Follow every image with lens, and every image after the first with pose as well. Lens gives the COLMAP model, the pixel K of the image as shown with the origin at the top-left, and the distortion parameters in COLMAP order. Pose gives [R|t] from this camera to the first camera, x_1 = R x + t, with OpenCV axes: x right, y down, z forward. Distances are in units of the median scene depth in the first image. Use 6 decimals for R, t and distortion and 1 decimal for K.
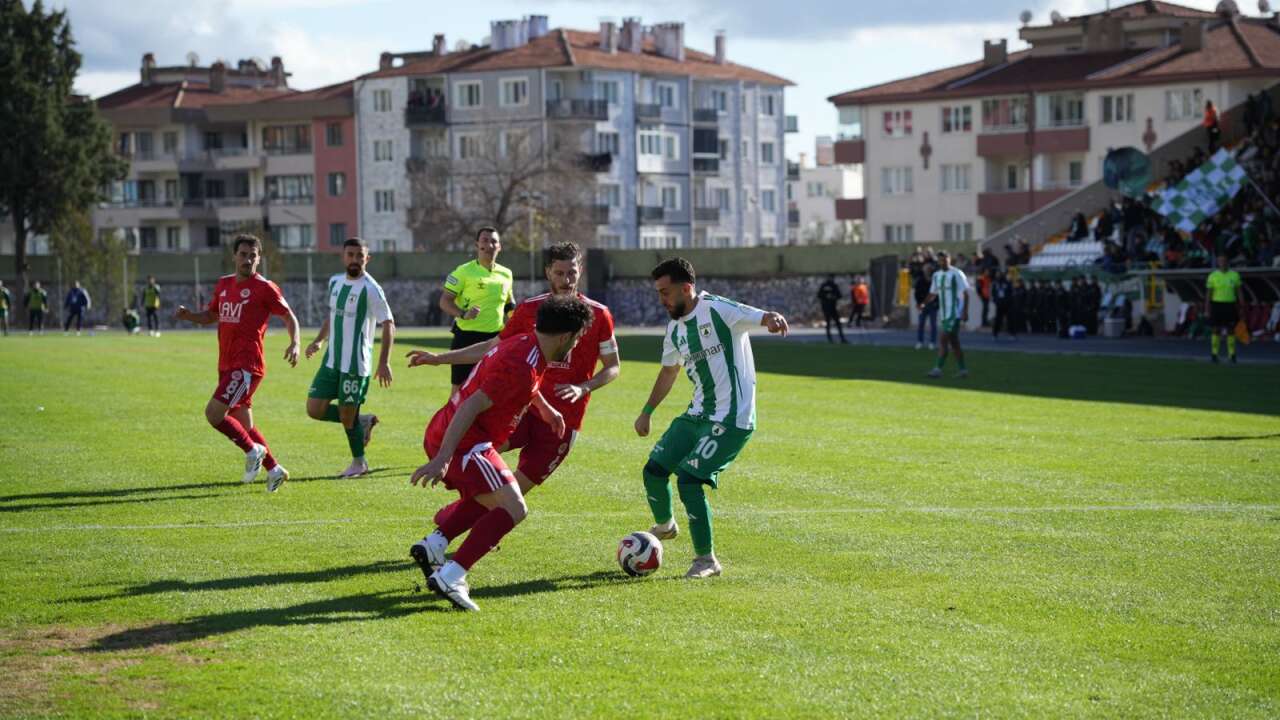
lens RADIAL K [[2254.3, 0, 640.0], [0, 2254.3, 360.0], [0, 0, 1]] dist [0.393263, 0.110820]
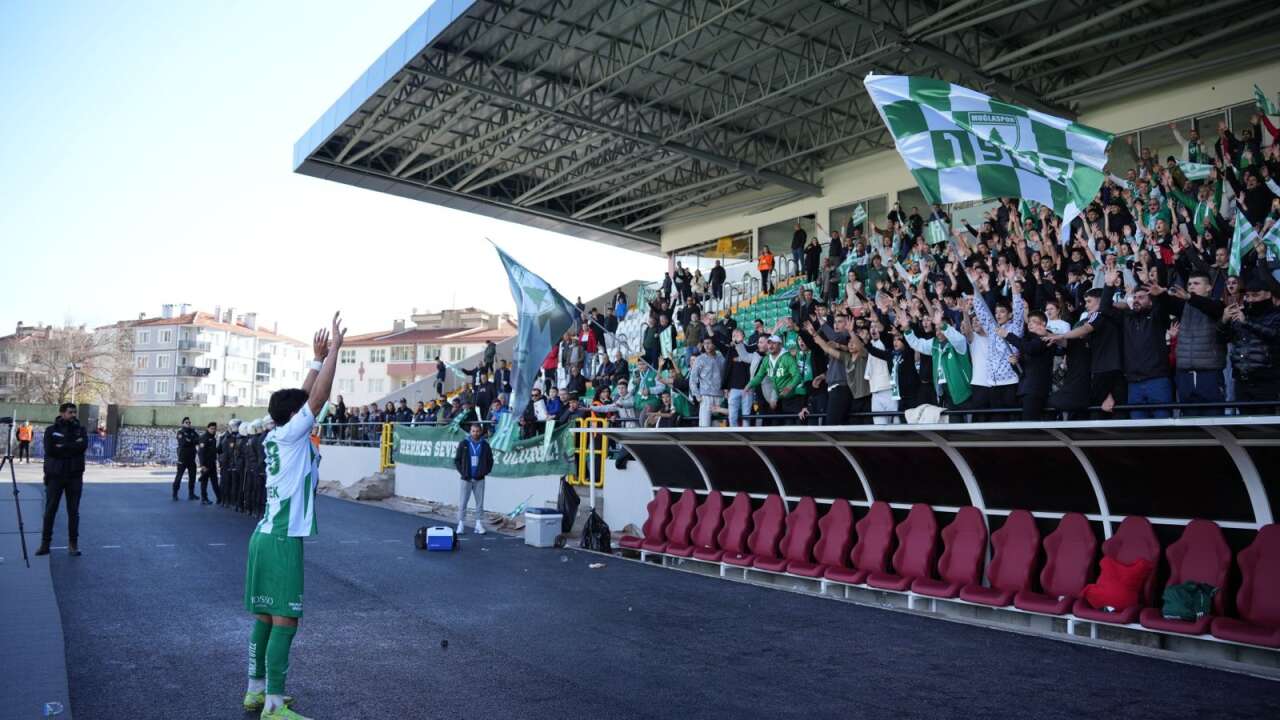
lens RADIAL K [[2089.7, 0, 640.0], [0, 2089.7, 360.0], [0, 0, 1]] dist [-0.015893, 0.036103]
pose [[0.957984, 0.055035, 0.281491, -0.169983], [-0.034888, 0.996490, -0.076095, 0.028569], [-0.284691, 0.063077, 0.956542, -0.876984]]
